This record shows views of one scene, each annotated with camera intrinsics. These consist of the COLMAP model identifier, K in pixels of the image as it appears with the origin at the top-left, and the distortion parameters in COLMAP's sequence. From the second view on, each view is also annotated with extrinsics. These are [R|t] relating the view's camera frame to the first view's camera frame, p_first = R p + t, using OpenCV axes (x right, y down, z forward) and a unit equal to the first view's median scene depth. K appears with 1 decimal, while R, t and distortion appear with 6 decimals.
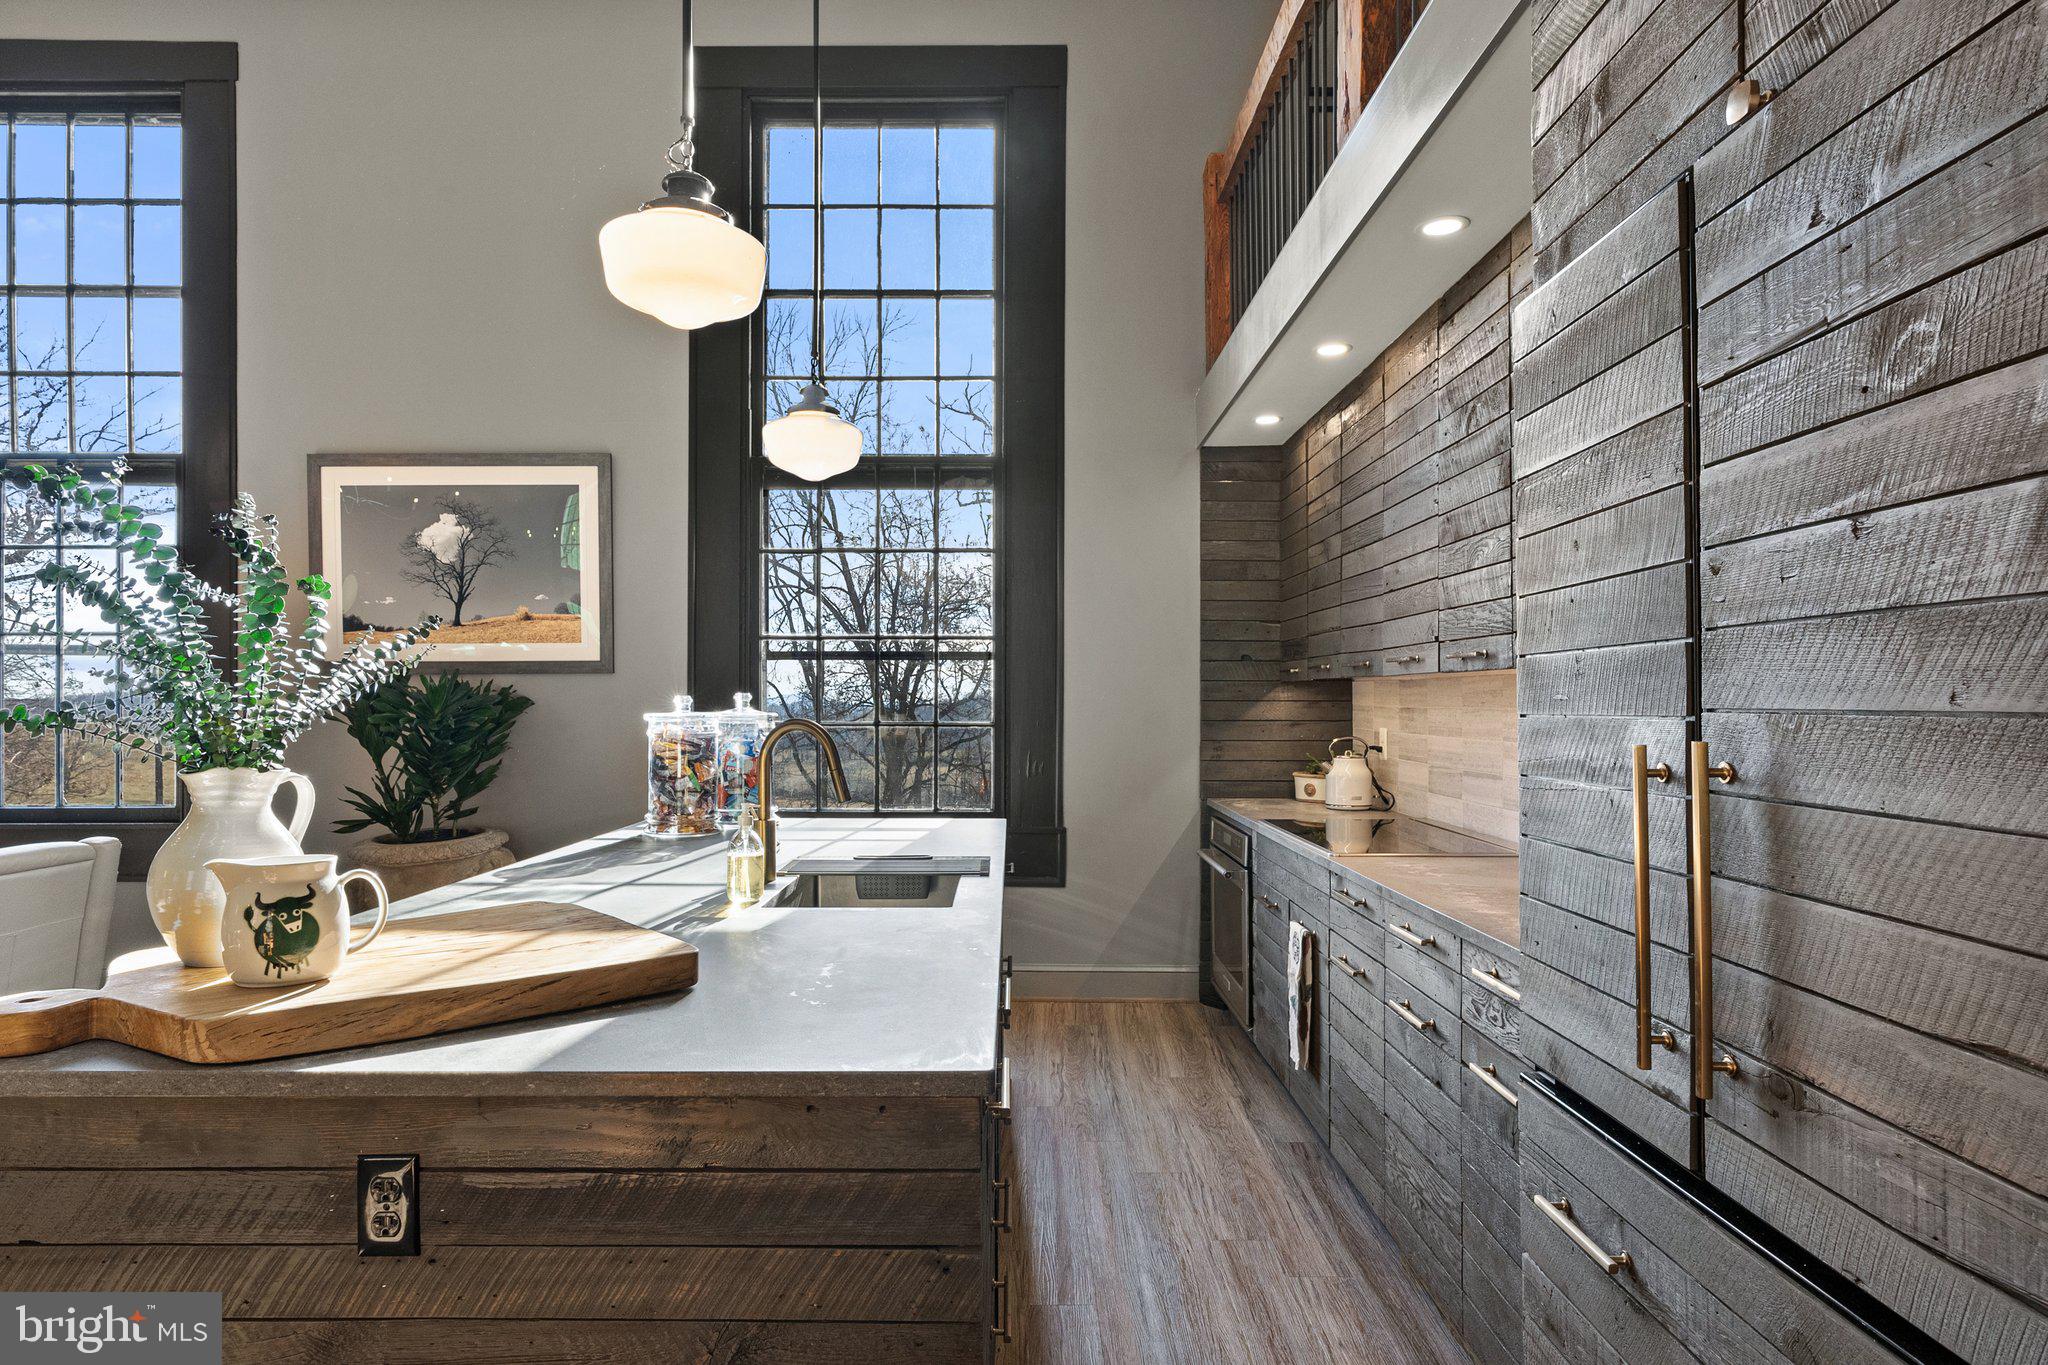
lens RADIAL K [[1104.7, 0, 1024.0], [0, 1104.7, 682.5], [0, 0, 1]] dist [0.003834, 0.000354]
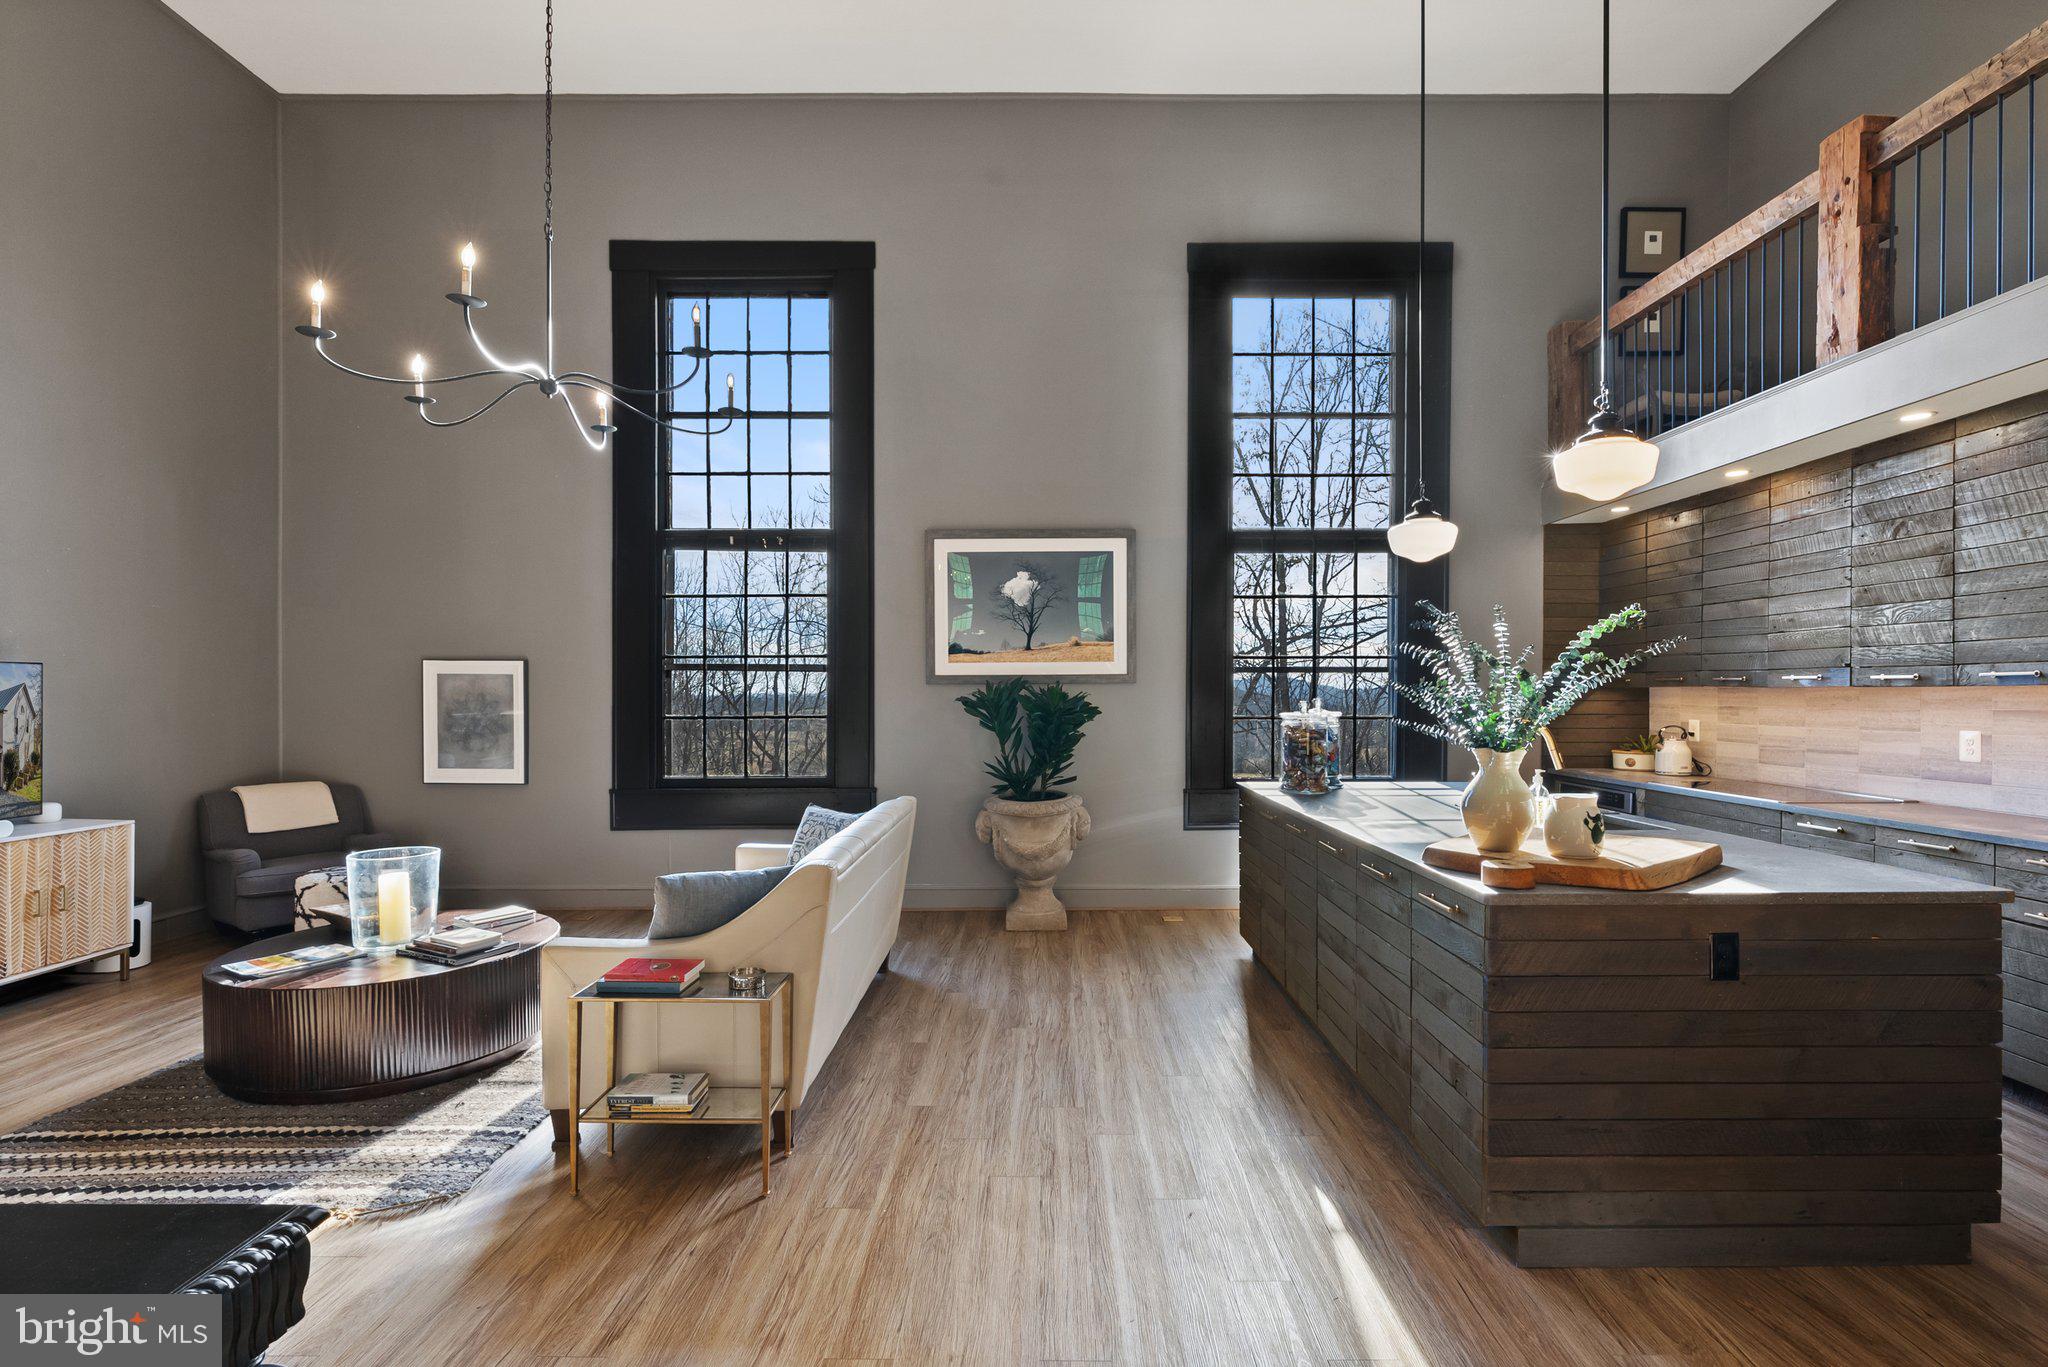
lens RADIAL K [[936.8, 0, 1024.0], [0, 936.8, 683.5], [0, 0, 1]] dist [-0.001336, -0.000207]
pose [[0.999953, -0.002927, 0.009247, -0.530216], [0.002838, 0.999950, 0.009598, -0.019565], [-0.009275, -0.009571, 0.999911, -0.213329]]
